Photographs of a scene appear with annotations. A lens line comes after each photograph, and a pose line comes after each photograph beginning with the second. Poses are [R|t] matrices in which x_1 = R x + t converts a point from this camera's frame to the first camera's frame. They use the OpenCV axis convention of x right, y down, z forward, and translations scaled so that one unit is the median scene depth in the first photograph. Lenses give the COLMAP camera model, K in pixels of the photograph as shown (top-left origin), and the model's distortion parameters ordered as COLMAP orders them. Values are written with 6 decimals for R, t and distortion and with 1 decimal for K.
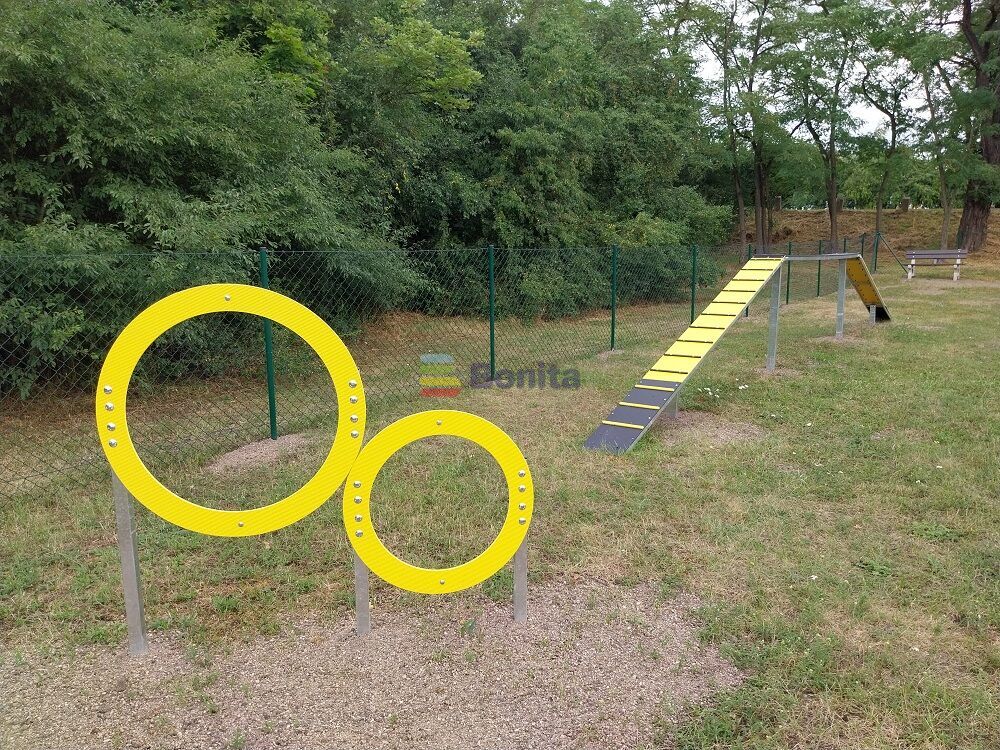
lens RADIAL K [[750.8, 0, 528.3], [0, 750.8, 371.2], [0, 0, 1]] dist [0.064589, -0.115260]
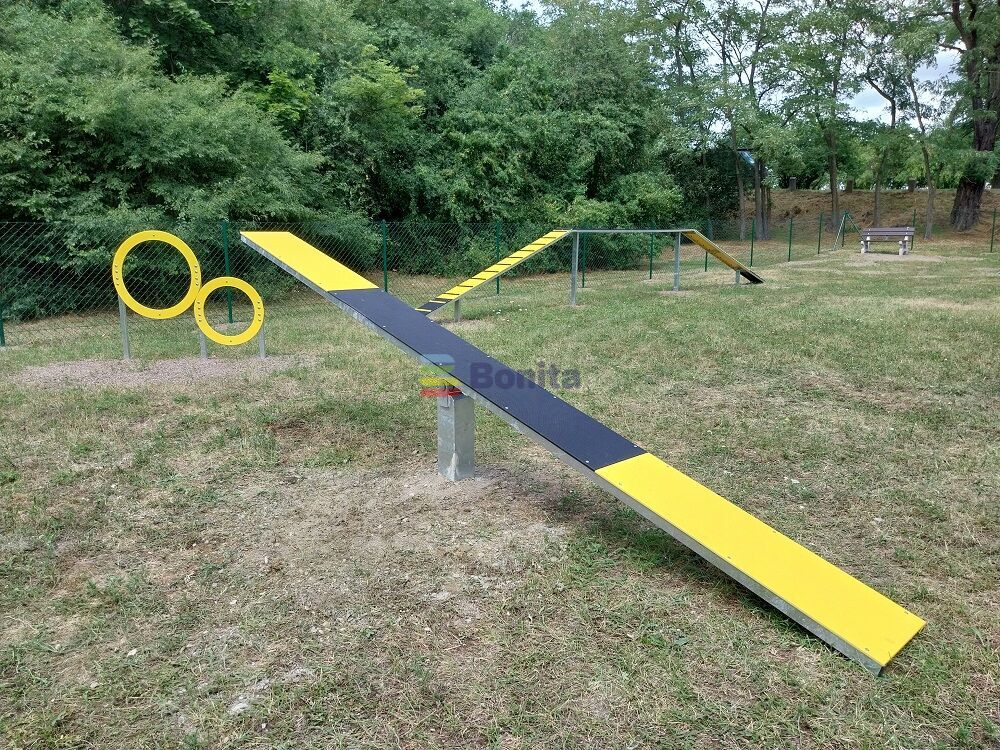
lens RADIAL K [[758.2, 0, 517.1], [0, 758.2, 380.1], [0, 0, 1]] dist [0.041691, -0.086927]
pose [[0.991142, 0.030846, -0.129171, 0.252847], [-0.026011, 0.998903, 0.038951, 0.057355], [0.130231, -0.035246, 0.990857, -0.318130]]
